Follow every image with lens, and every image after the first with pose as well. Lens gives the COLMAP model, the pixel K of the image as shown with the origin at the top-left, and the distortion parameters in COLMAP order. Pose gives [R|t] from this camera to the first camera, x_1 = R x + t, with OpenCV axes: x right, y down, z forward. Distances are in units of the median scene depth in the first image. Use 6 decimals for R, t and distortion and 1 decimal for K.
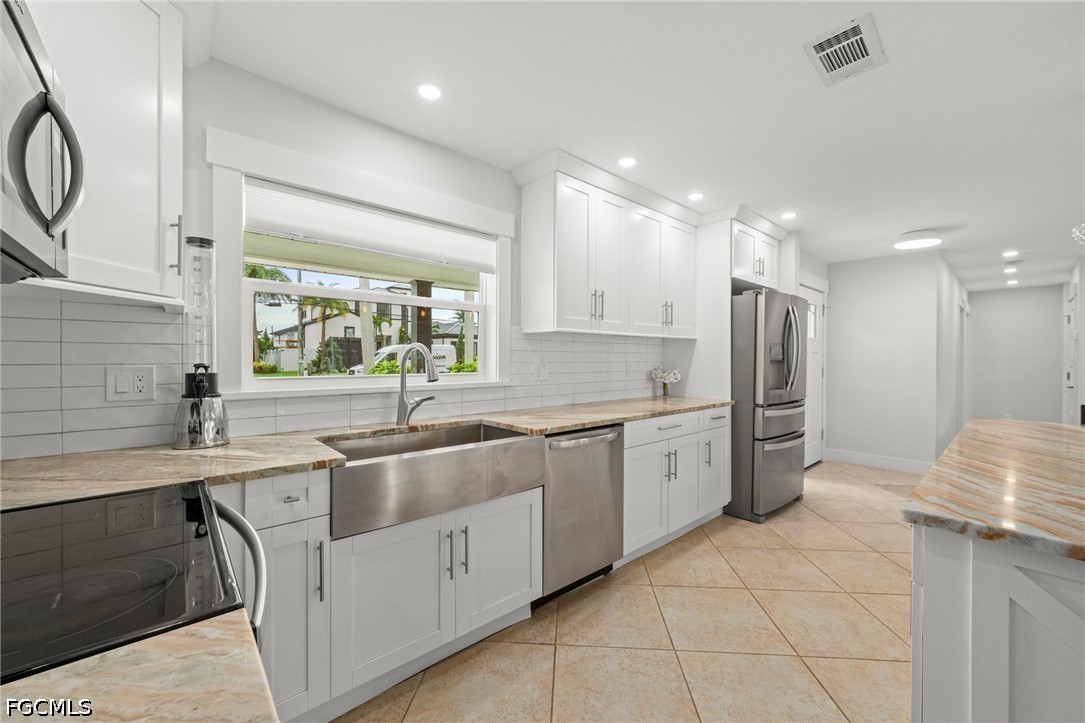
lens RADIAL K [[417.8, 0, 543.3], [0, 417.8, 360.2], [0, 0, 1]] dist [0.000680, -0.000073]
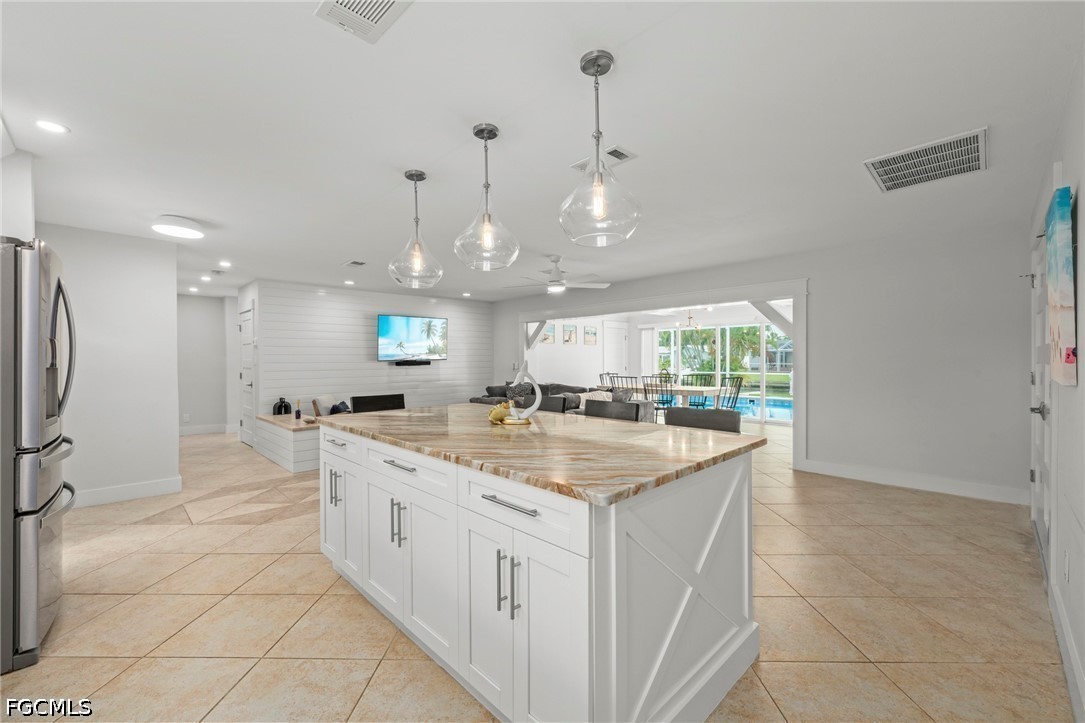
lens RADIAL K [[442.9, 0, 542.6], [0, 442.9, 363.7], [0, 0, 1]] dist [-0.002904, 0.000049]
pose [[-0.049730, -0.011775, 0.998693, -0.114301], [0.011348, 0.999859, 0.012354, -0.006304], [-0.998698, 0.011947, -0.049590, 0.436563]]
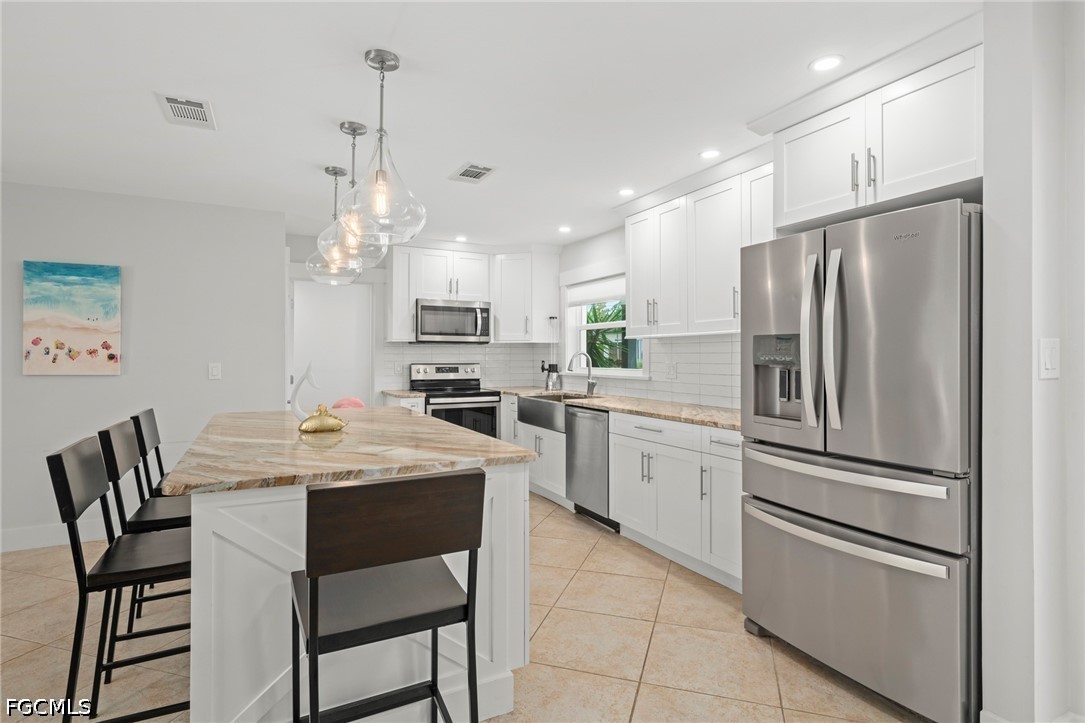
lens RADIAL K [[556.2, 0, 544.7], [0, 556.2, 354.2], [0, 0, 1]] dist [0.008909, 0.000265]
pose [[-0.243900, -0.005370, -0.969786, 1.708906], [-0.004320, 0.999981, -0.004451, -0.011445], [0.969791, 0.003104, -0.243918, 1.122007]]
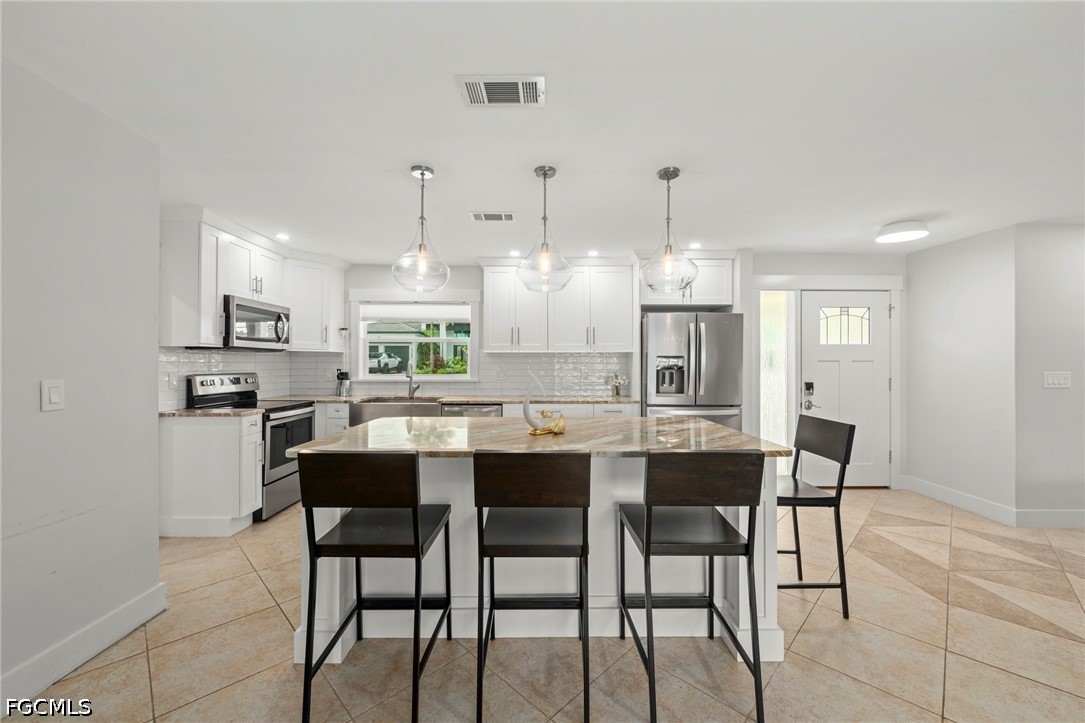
lens RADIAL K [[417.8, 0, 545.5], [0, 417.8, 363.2], [0, 0, 1]] dist [0.000680, -0.000073]
pose [[0.757271, -0.001189, -0.653100, 1.373609], [-0.002815, 0.999983, -0.005085, -0.013668], [0.653095, 0.005689, 0.757254, -0.207726]]
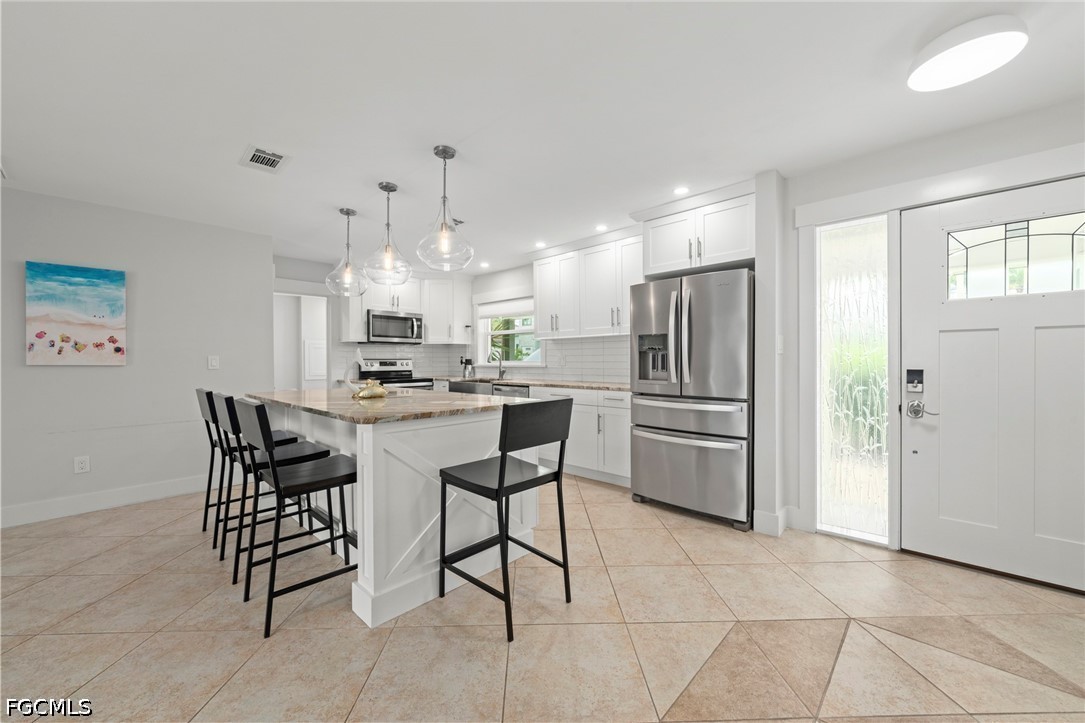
lens RADIAL K [[417.8, 0, 545.6], [0, 417.8, 364.4], [0, 0, 1]] dist [0.000680, -0.000073]
pose [[0.090591, 0.007481, -0.995860, 1.950115], [0.001026, 0.999971, 0.007605, 0.031680], [0.995888, -0.001711, 0.090581, 0.829464]]
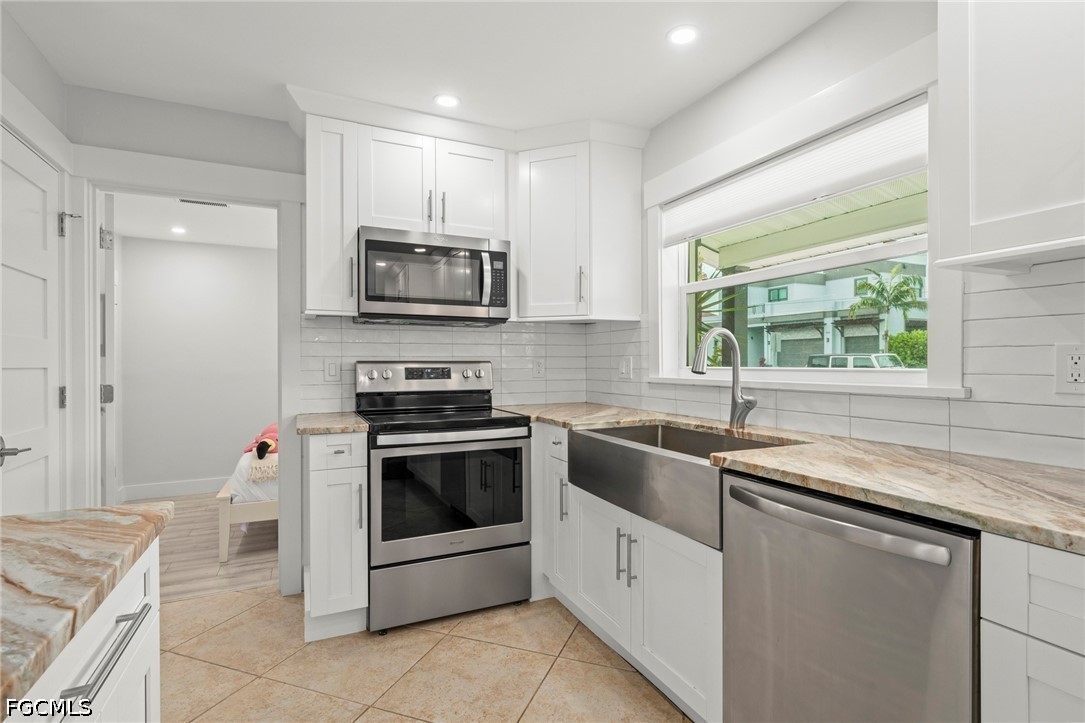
lens RADIAL K [[523.6, 0, 539.9], [0, 523.6, 364.4], [0, 0, 1]] dist [-0.000992, 0.000047]
pose [[-0.292455, 0.000769, -0.956279, 0.603064], [0.000308, 1.000000, 0.000711, 0.023916], [0.956279, -0.000086, -0.292456, 0.738161]]
